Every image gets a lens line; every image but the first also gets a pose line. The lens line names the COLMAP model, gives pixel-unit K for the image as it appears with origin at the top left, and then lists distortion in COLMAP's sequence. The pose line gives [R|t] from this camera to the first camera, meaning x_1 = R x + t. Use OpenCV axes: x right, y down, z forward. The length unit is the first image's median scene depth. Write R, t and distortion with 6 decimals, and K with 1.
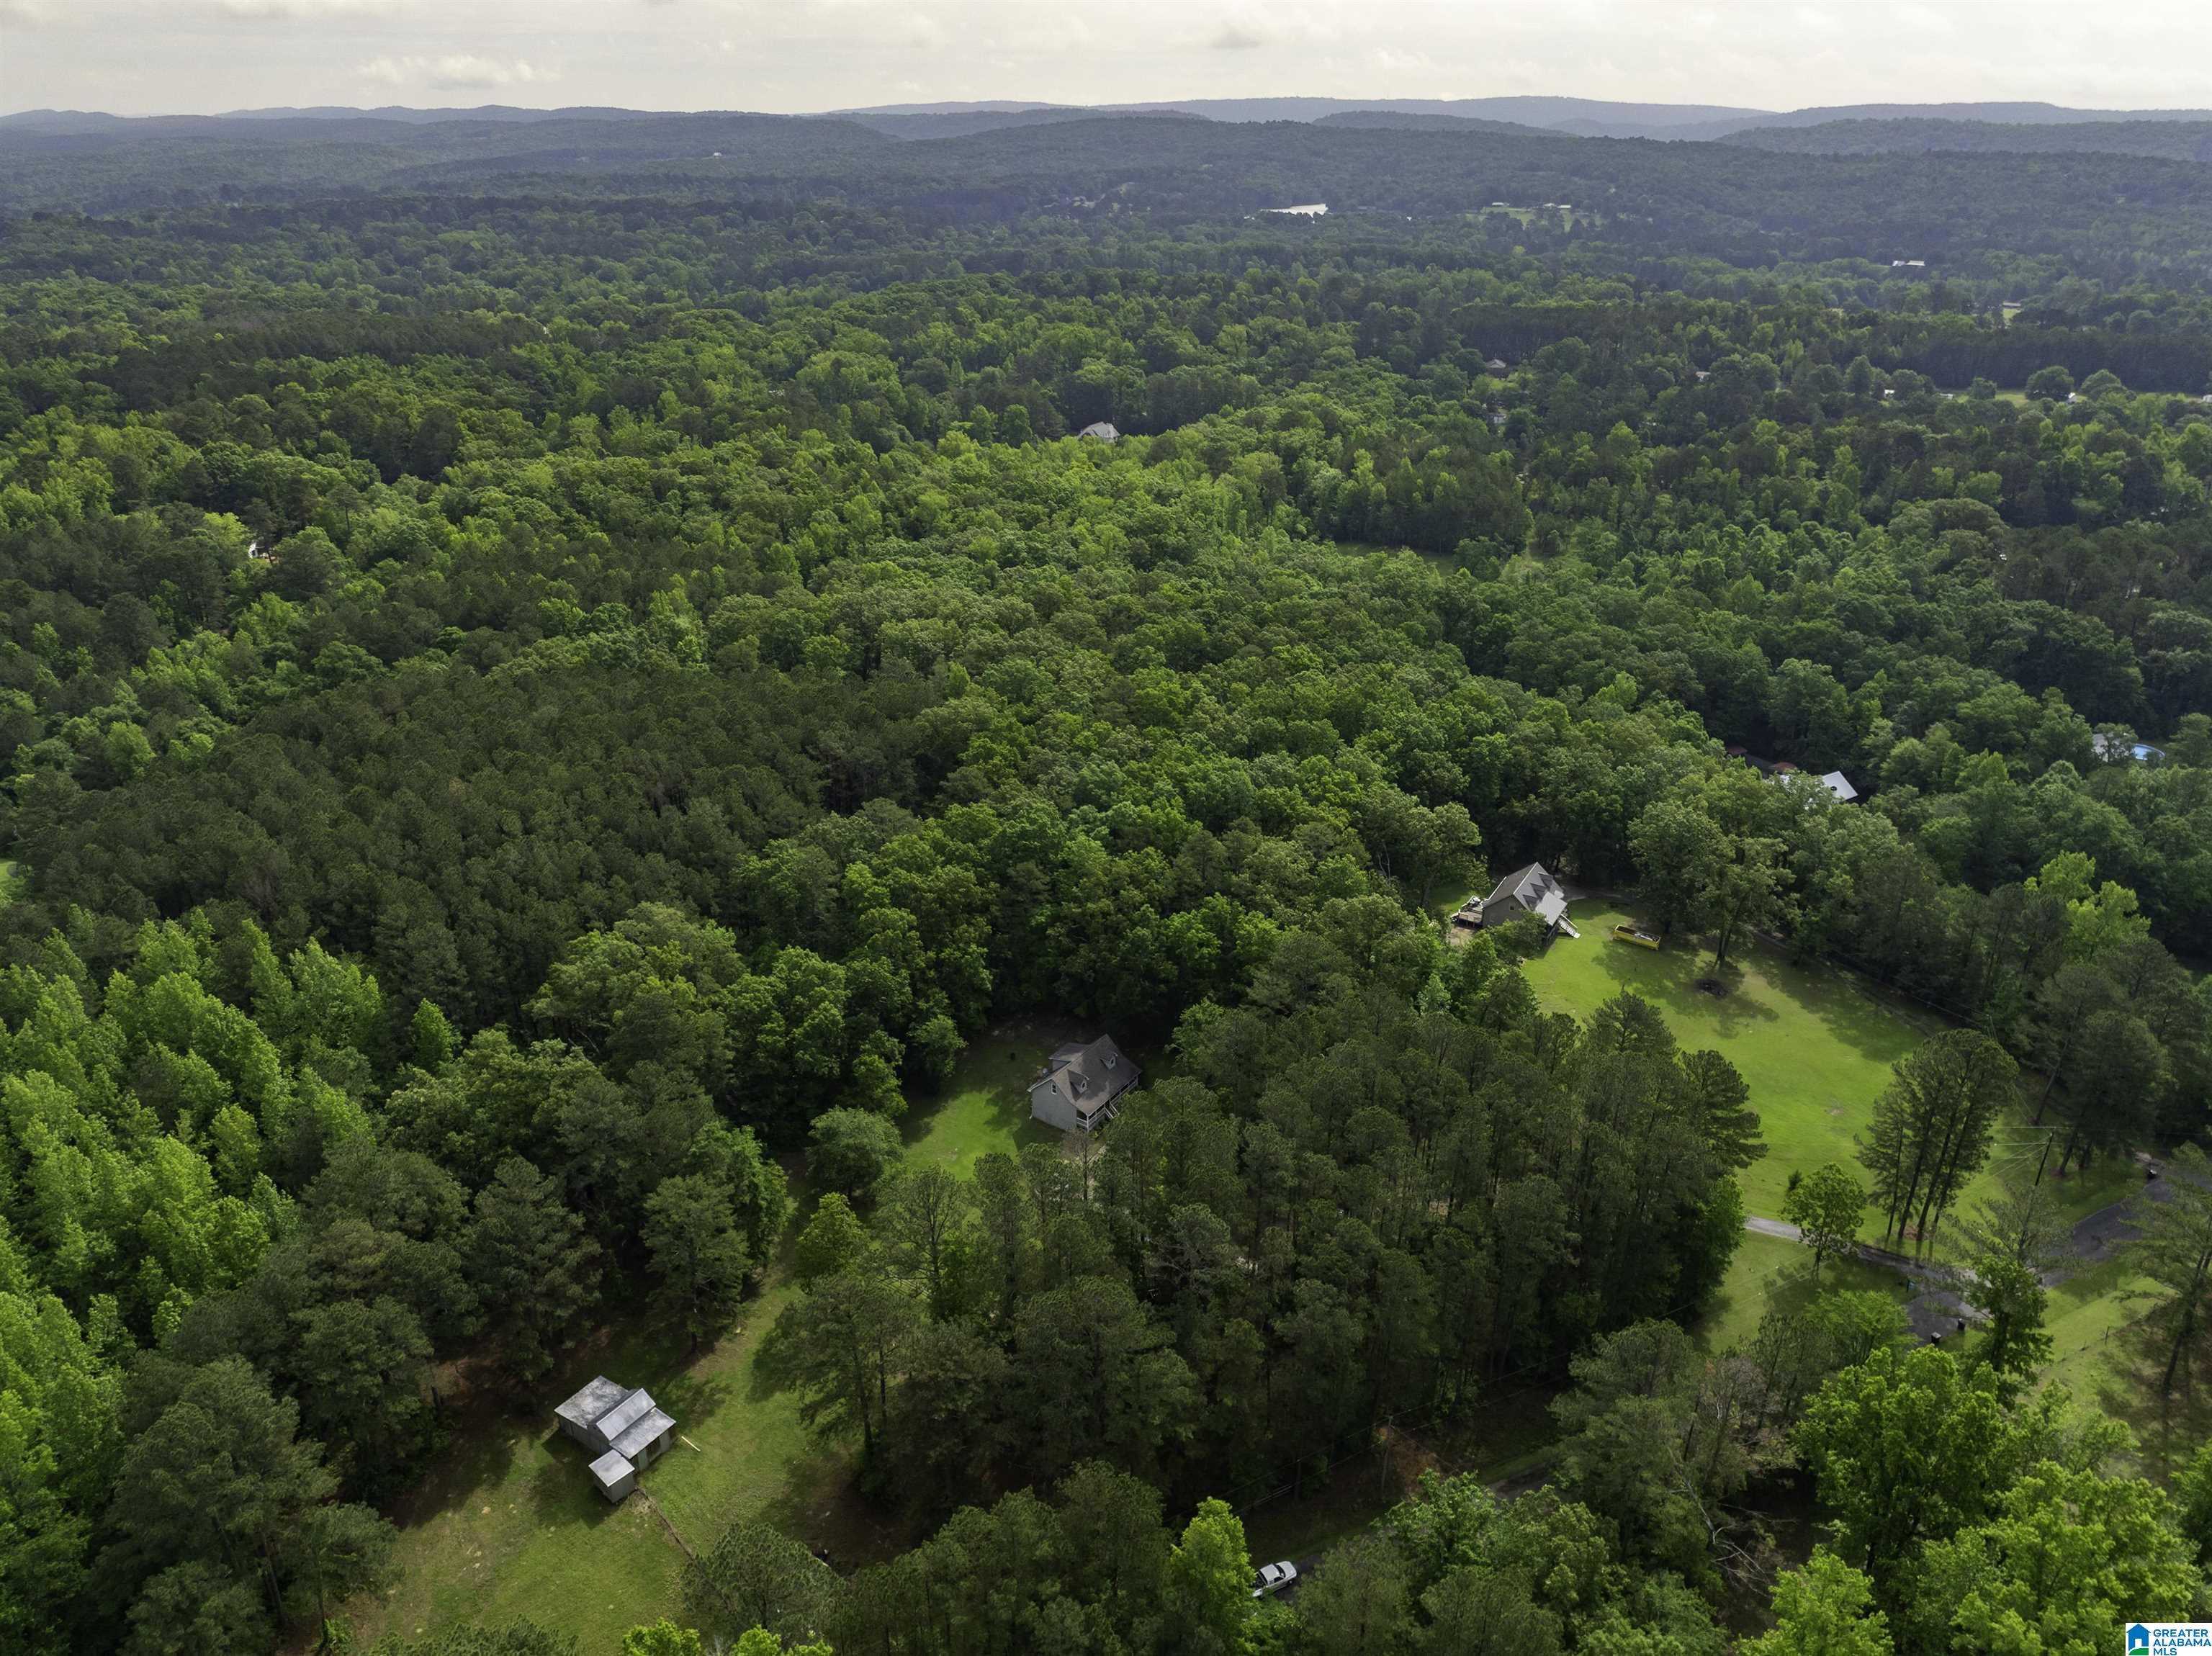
lens RADIAL K [[1561.5, 0, 1105.1], [0, 1561.5, 834.0], [0, 0, 1]] dist [-0.051582, 0.021244]
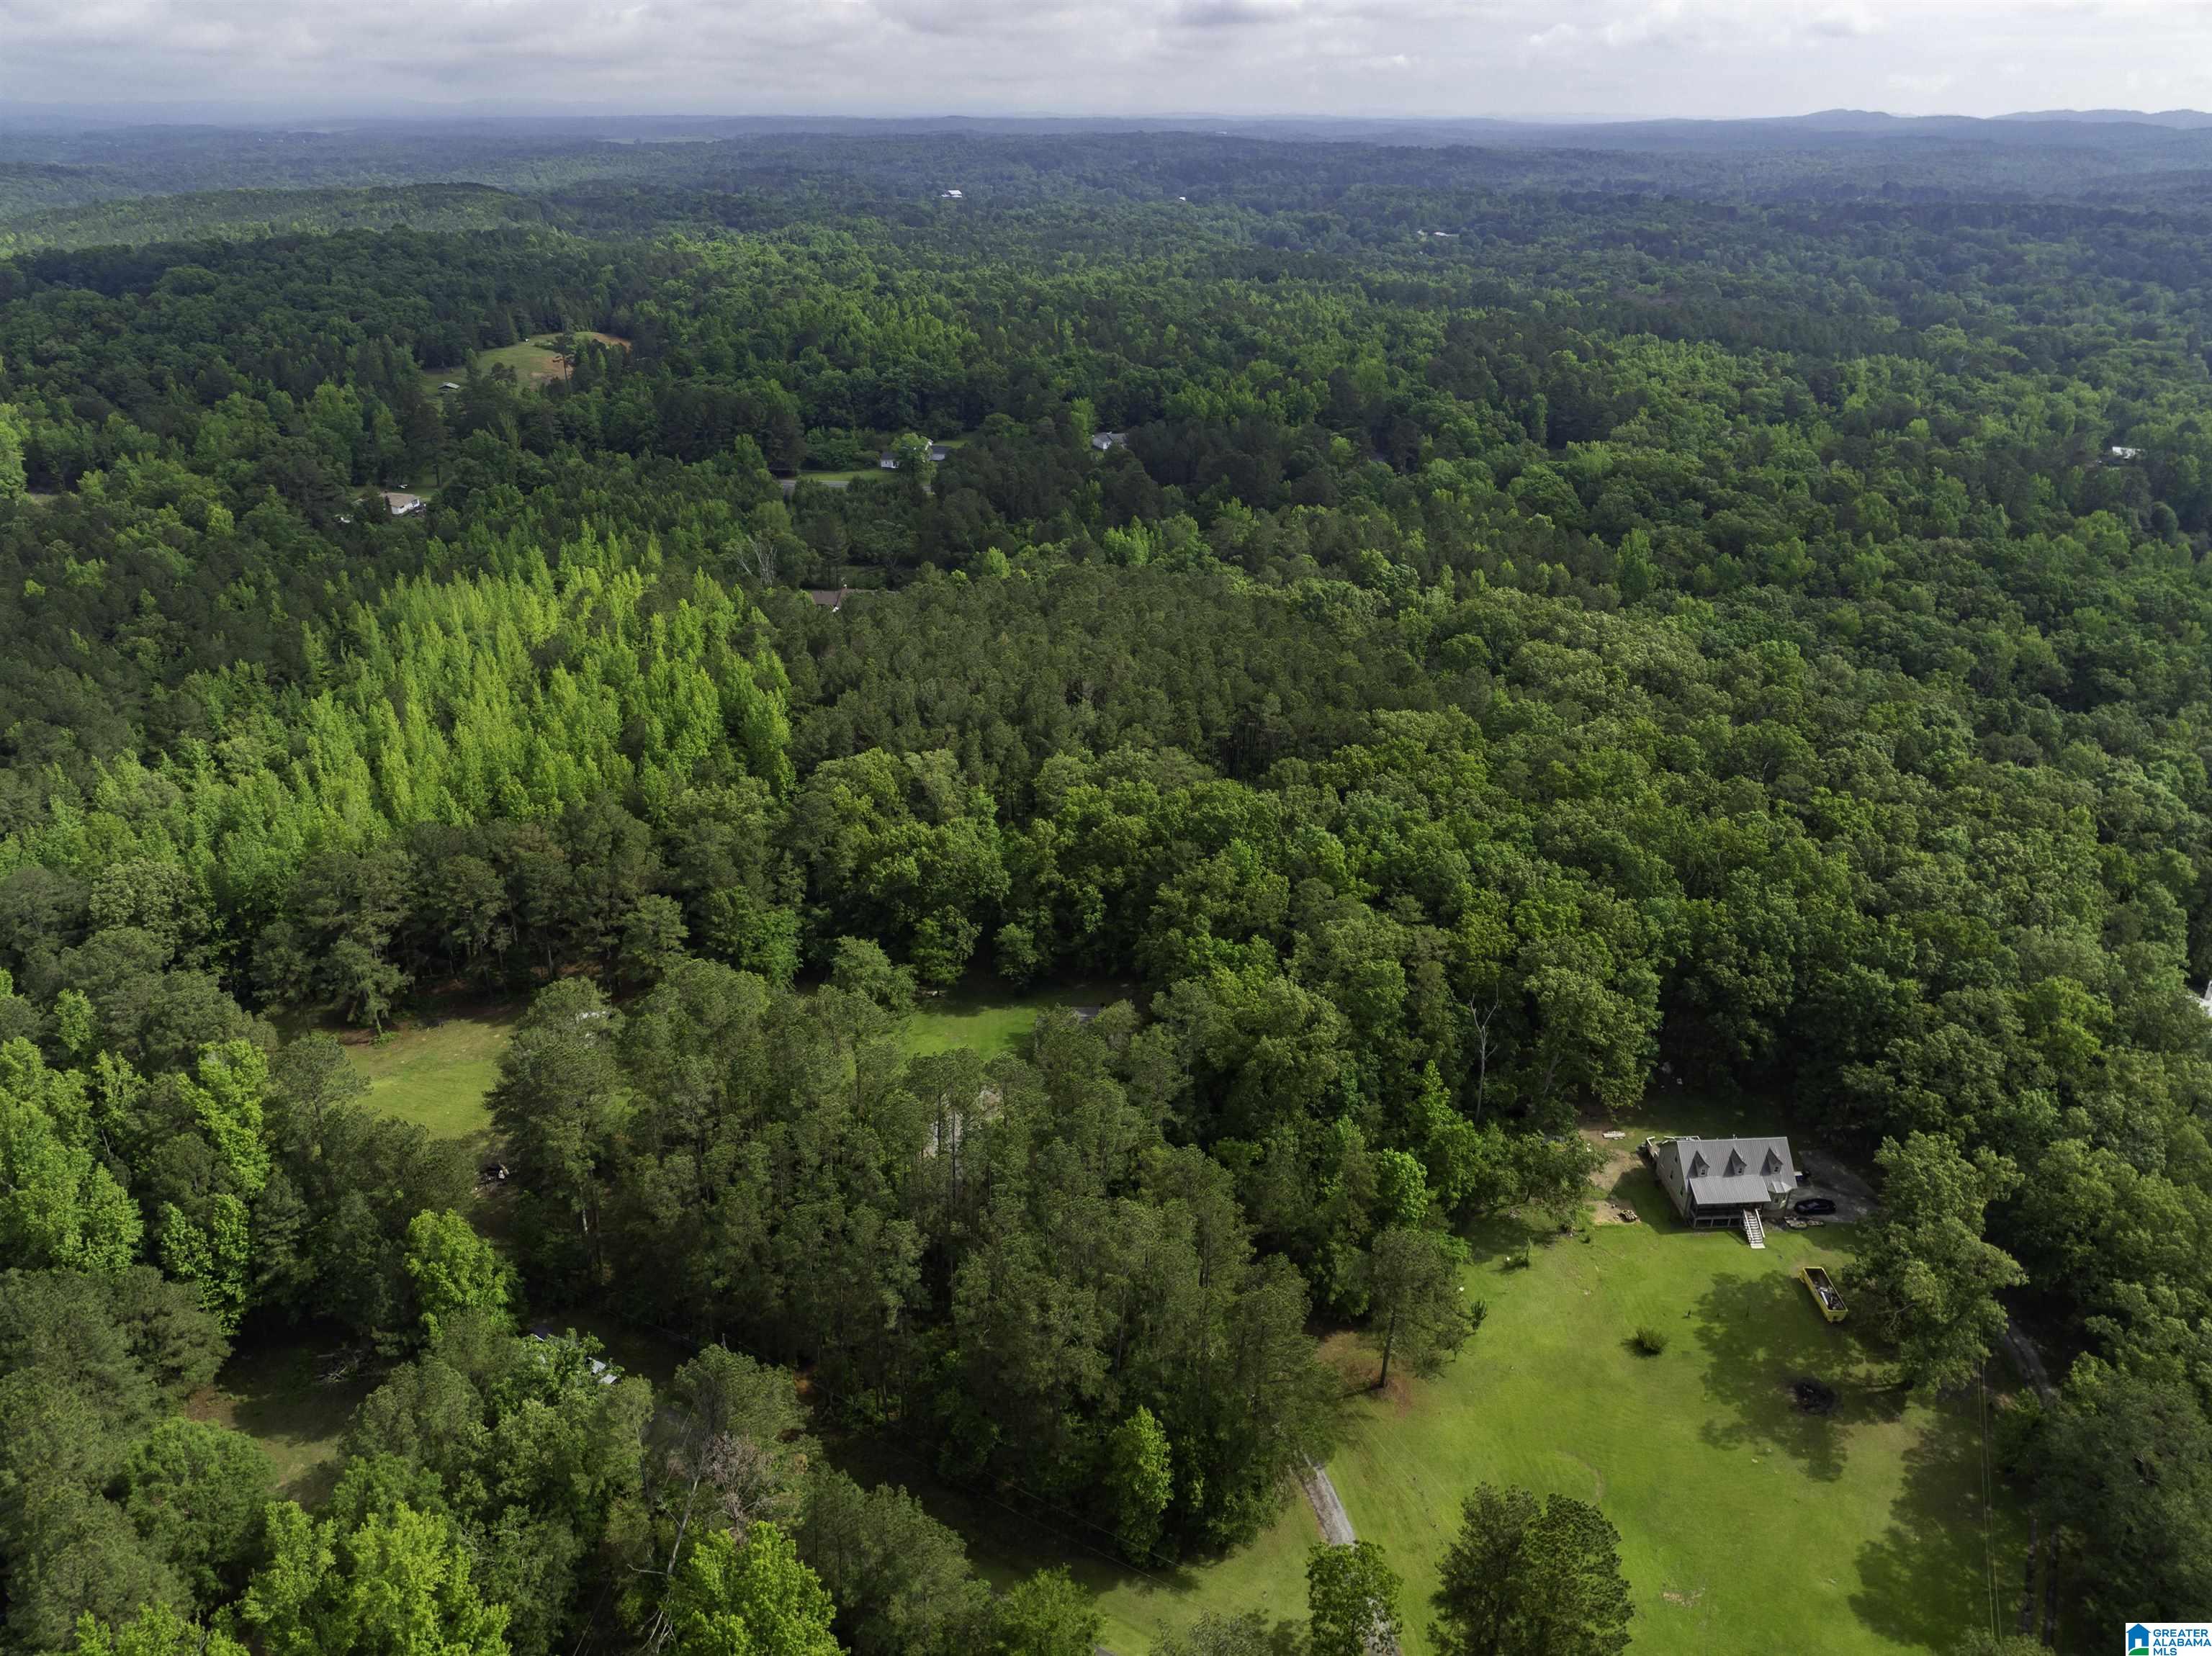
lens RADIAL K [[1561.5, 0, 1102.1], [0, 1561.5, 825.0], [0, 0, 1]] dist [-0.051582, 0.021244]
pose [[0.552655, 0.348804, -0.756907, 0.323924], [-0.352767, 0.920737, 0.166728, -0.067235], [0.755068, 0.174869, 0.631896, 0.151267]]
